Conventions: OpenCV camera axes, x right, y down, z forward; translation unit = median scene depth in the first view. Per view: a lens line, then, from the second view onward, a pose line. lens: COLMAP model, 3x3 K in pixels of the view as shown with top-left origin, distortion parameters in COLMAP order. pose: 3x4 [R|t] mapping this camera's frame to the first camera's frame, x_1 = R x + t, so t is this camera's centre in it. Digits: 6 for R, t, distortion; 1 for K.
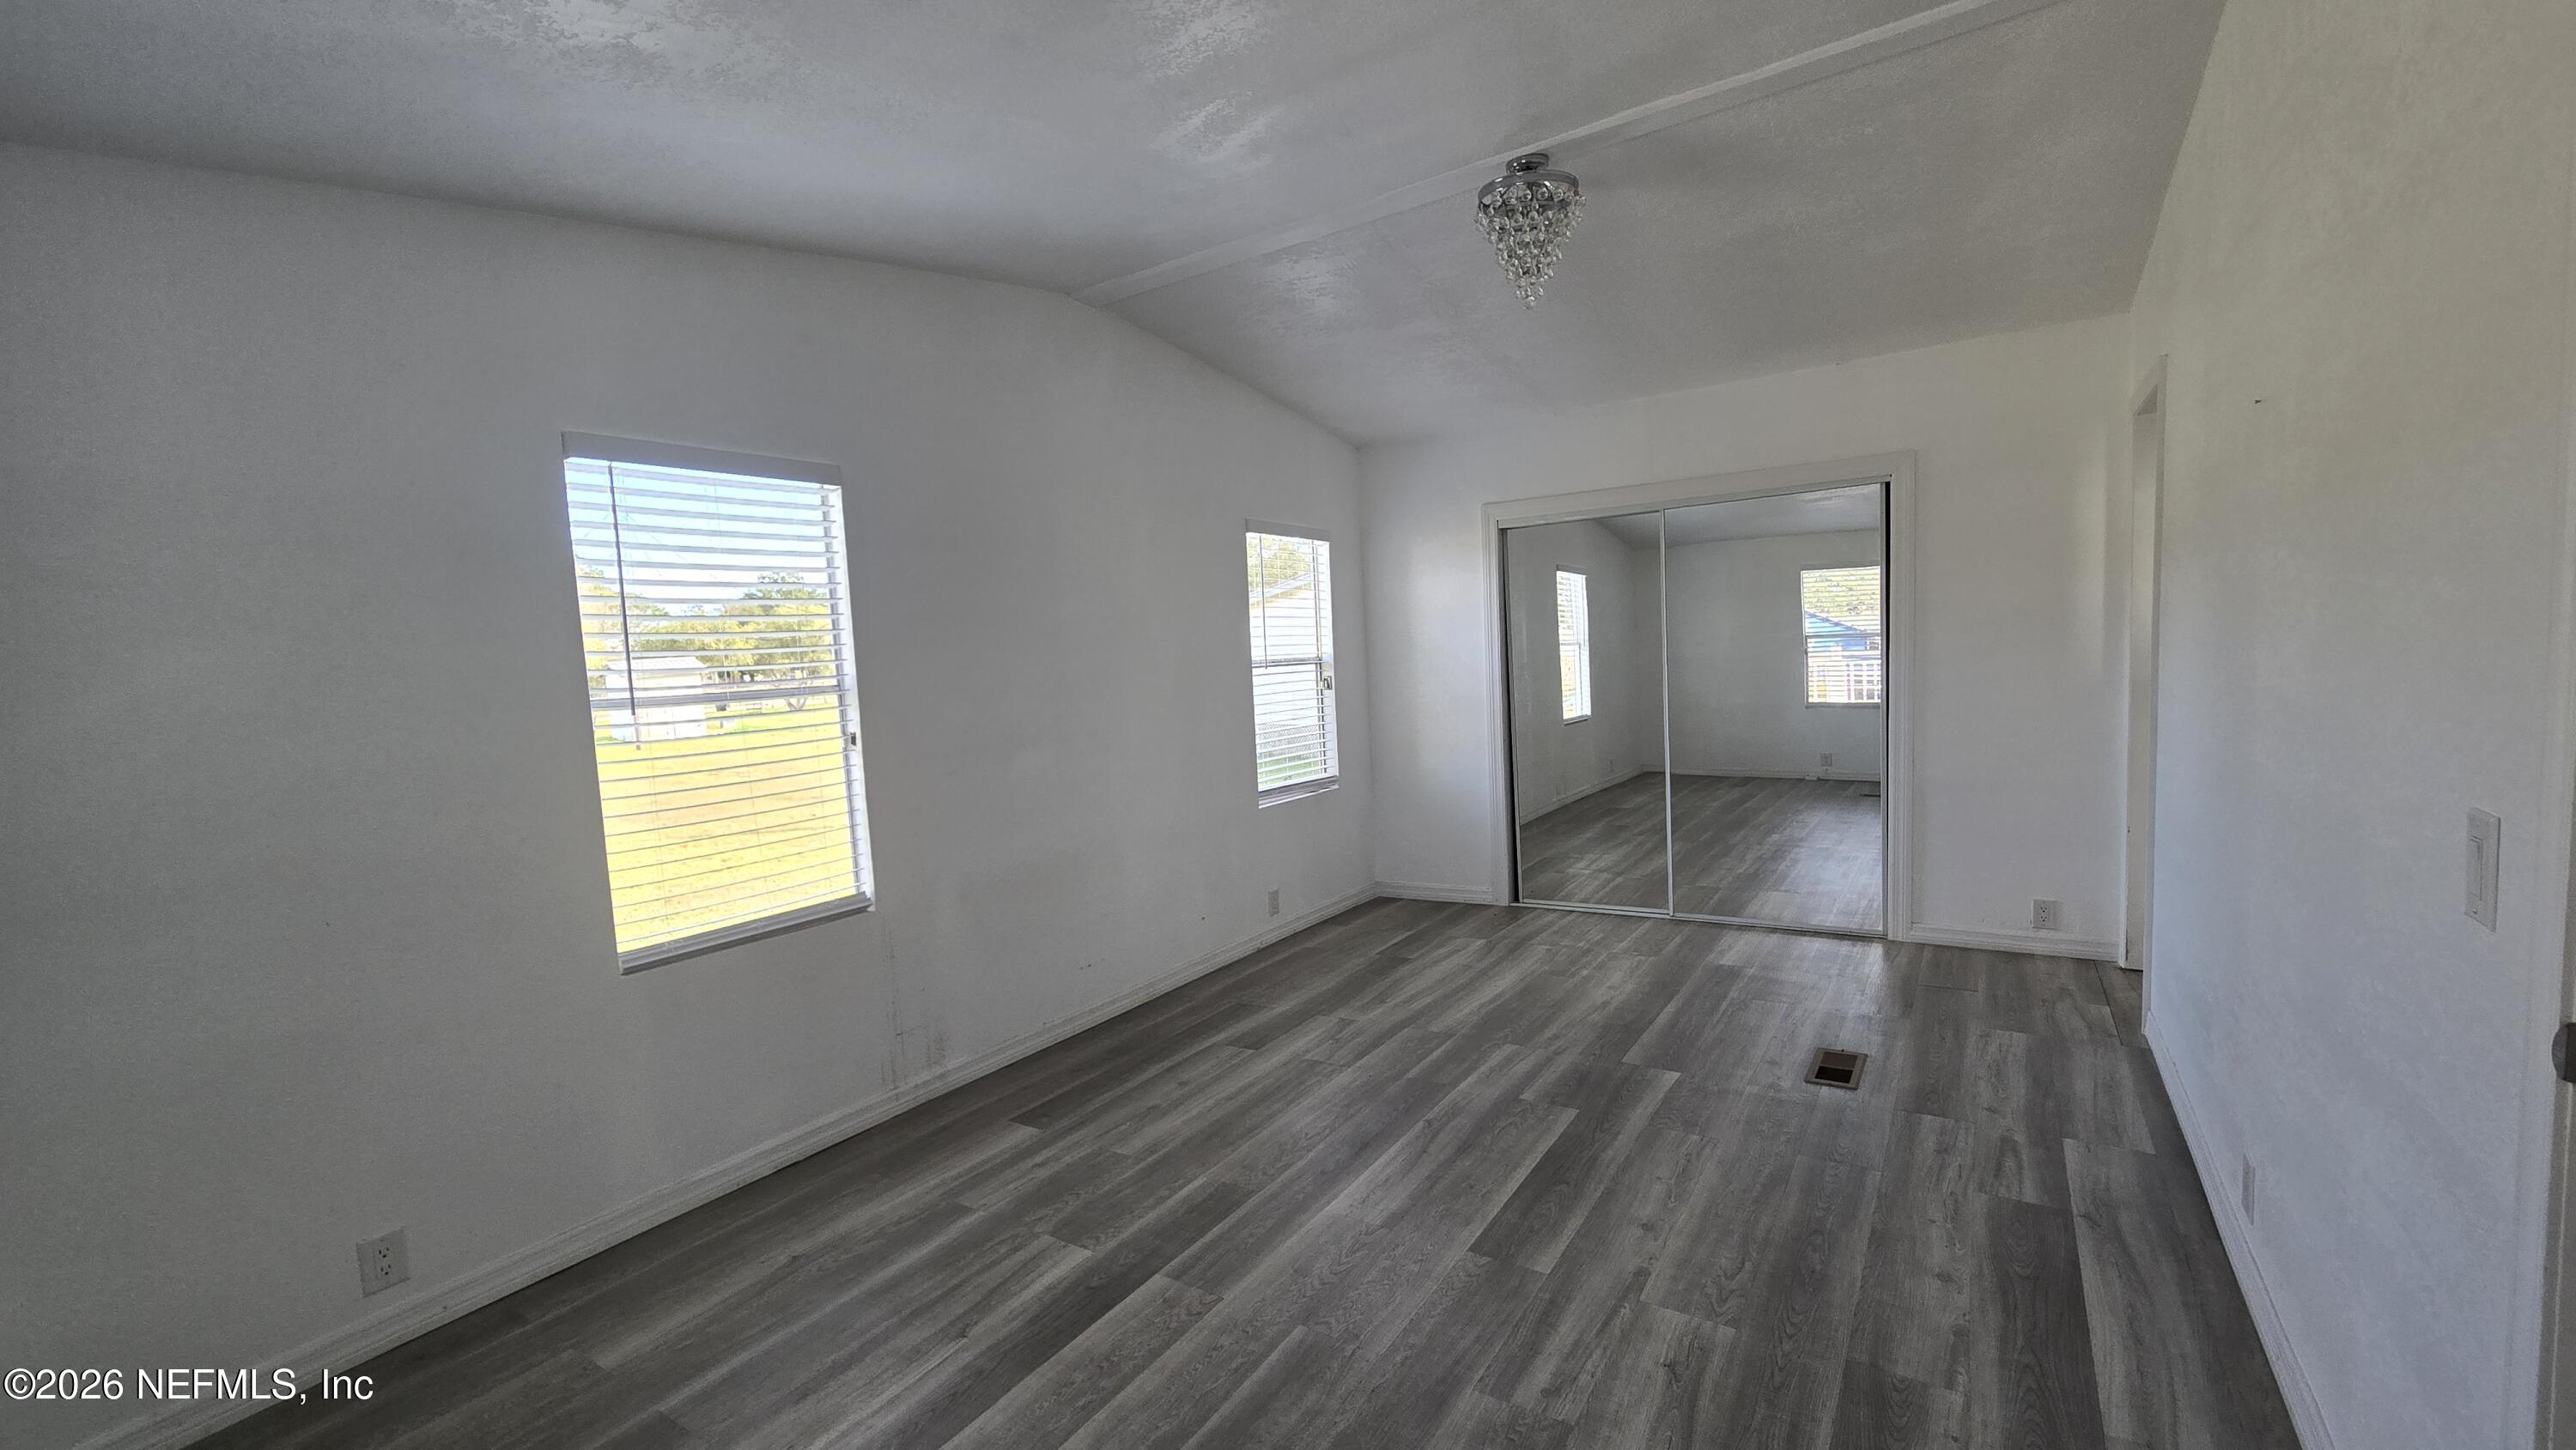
lens RADIAL K [[1049.2, 0, 1274.9], [0, 1049.2, 744.0], [0, 0, 1]] dist [-0.002811, 0.000002]
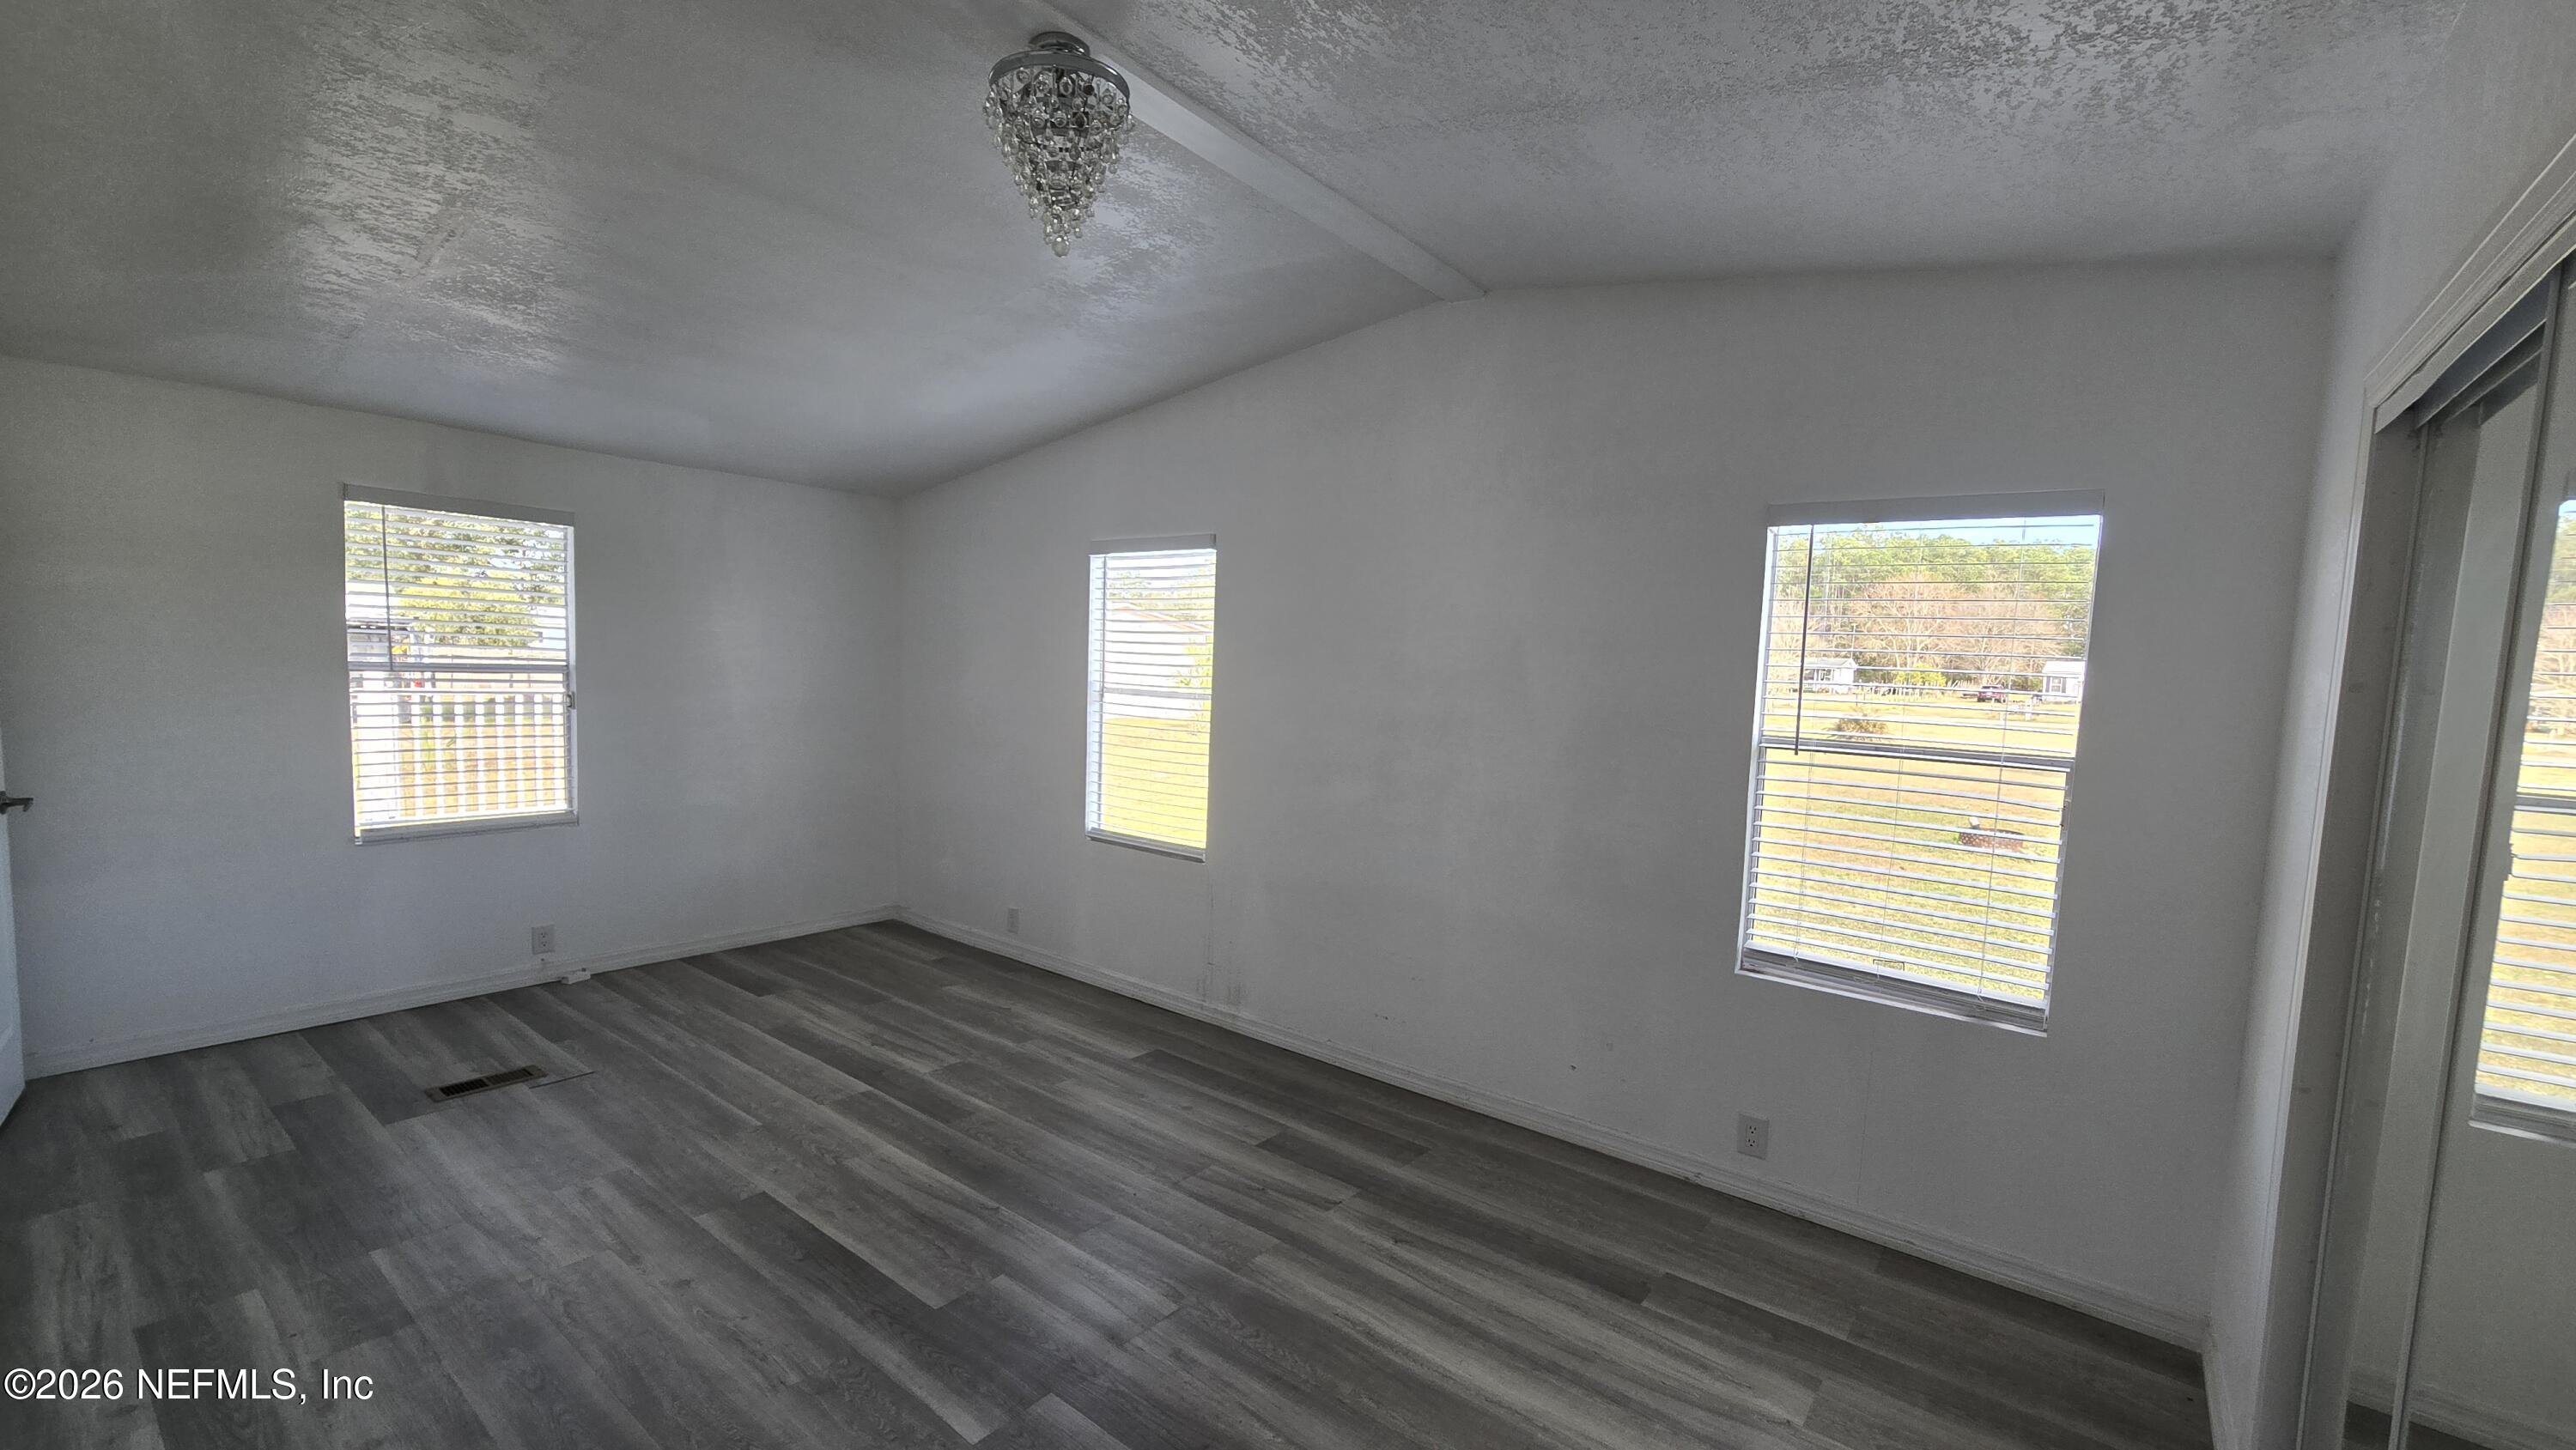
lens RADIAL K [[1049.2, 0, 1274.9], [0, 1049.2, 744.0], [0, 0, 1]] dist [-0.002811, 0.000002]
pose [[-0.077514, 0.131032, -0.988343, 0.956410], [-0.120662, 0.982806, 0.139762, -0.198310], [0.989663, 0.130089, -0.060371, 1.202681]]
